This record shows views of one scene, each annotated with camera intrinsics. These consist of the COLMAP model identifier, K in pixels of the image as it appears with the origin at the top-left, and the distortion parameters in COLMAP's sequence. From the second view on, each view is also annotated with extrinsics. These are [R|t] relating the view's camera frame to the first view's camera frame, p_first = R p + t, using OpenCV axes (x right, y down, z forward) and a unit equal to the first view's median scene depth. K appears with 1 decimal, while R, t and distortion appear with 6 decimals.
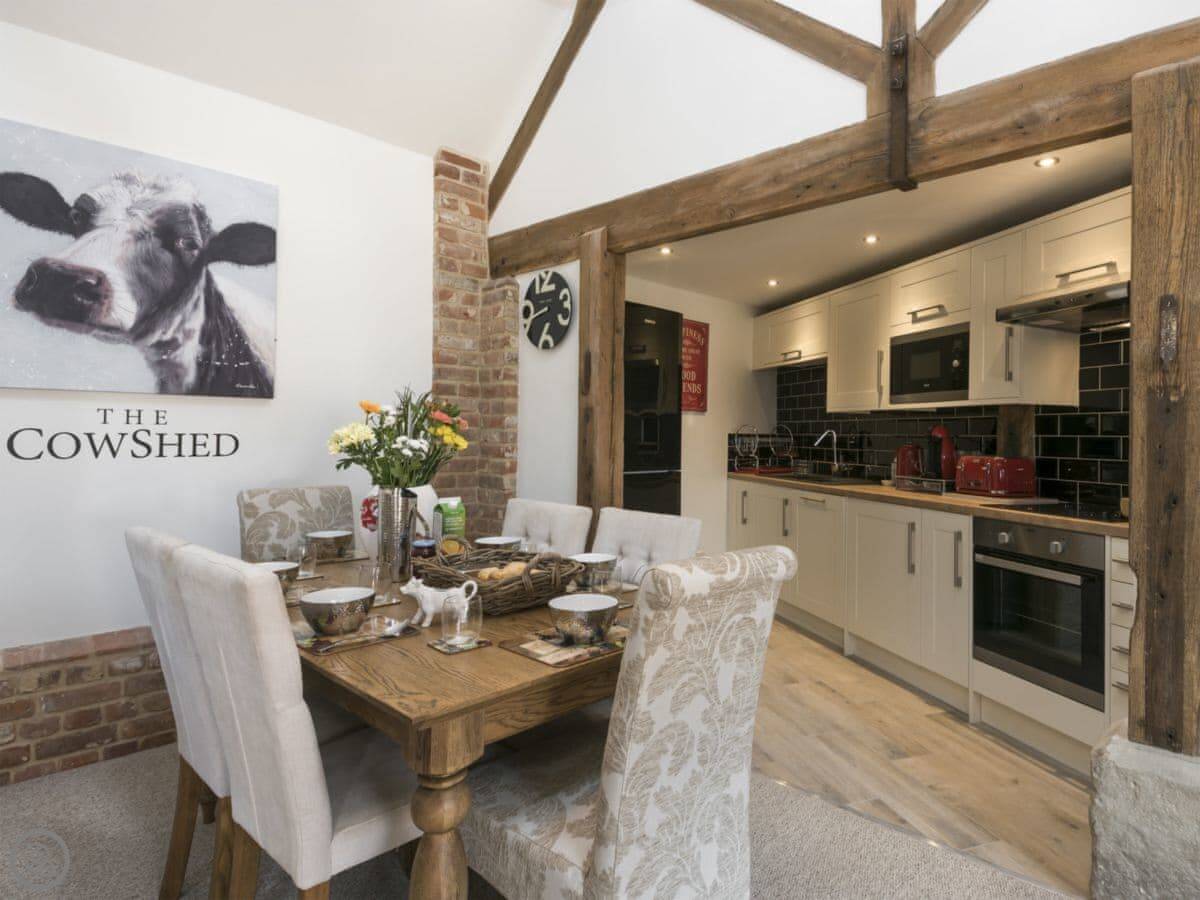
lens RADIAL K [[689.8, 0, 706.1], [0, 689.8, 424.1], [0, 0, 1]] dist [0.023400, -0.032292]
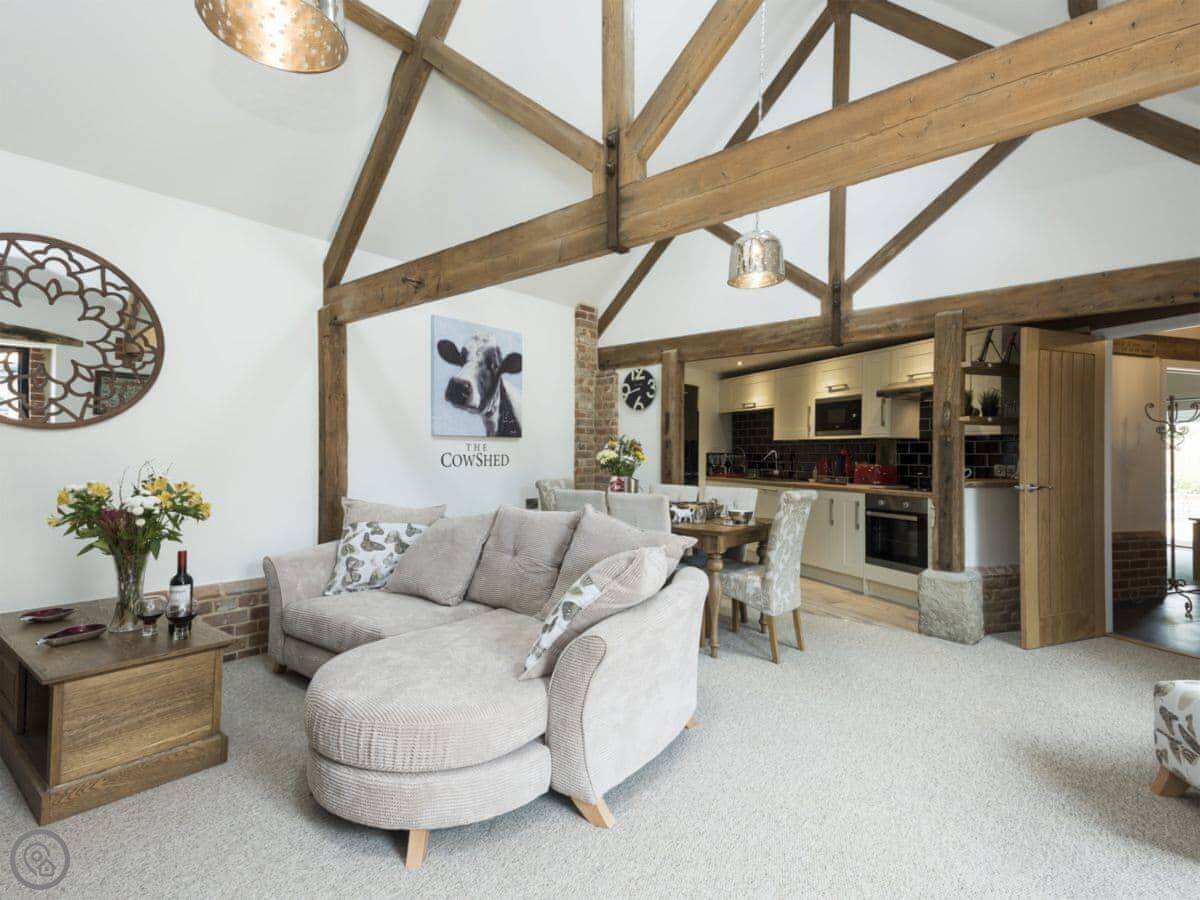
lens RADIAL K [[612.8, 0, 600.0], [0, 612.8, 450.0], [0, 0, 1]] dist [0.046414, 0.000393]
pose [[0.999956, -0.005591, -0.007532, -0.374005], [0.005676, 0.999920, 0.011332, -0.018870], [0.007468, -0.011374, 0.999907, -0.808522]]
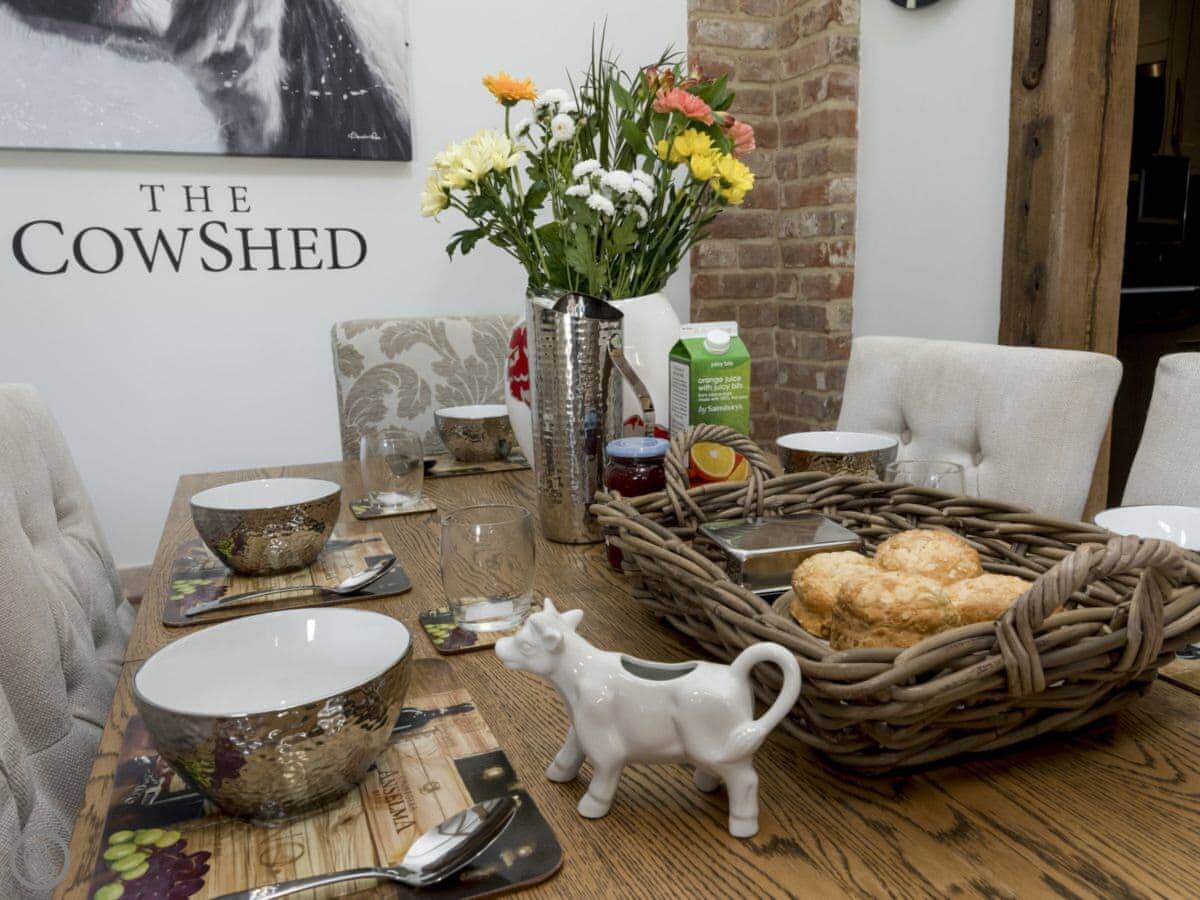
lens RADIAL K [[921.3, 0, 600.0], [0, 921.3, 450.0], [0, 0, 1]] dist [0.010758, 0.002914]
pose [[0.877454, 0.051089, -0.476932, -0.138077], [0.042922, 0.981959, 0.184156, 0.058956], [0.477736, -0.182060, 0.859431, 0.402497]]
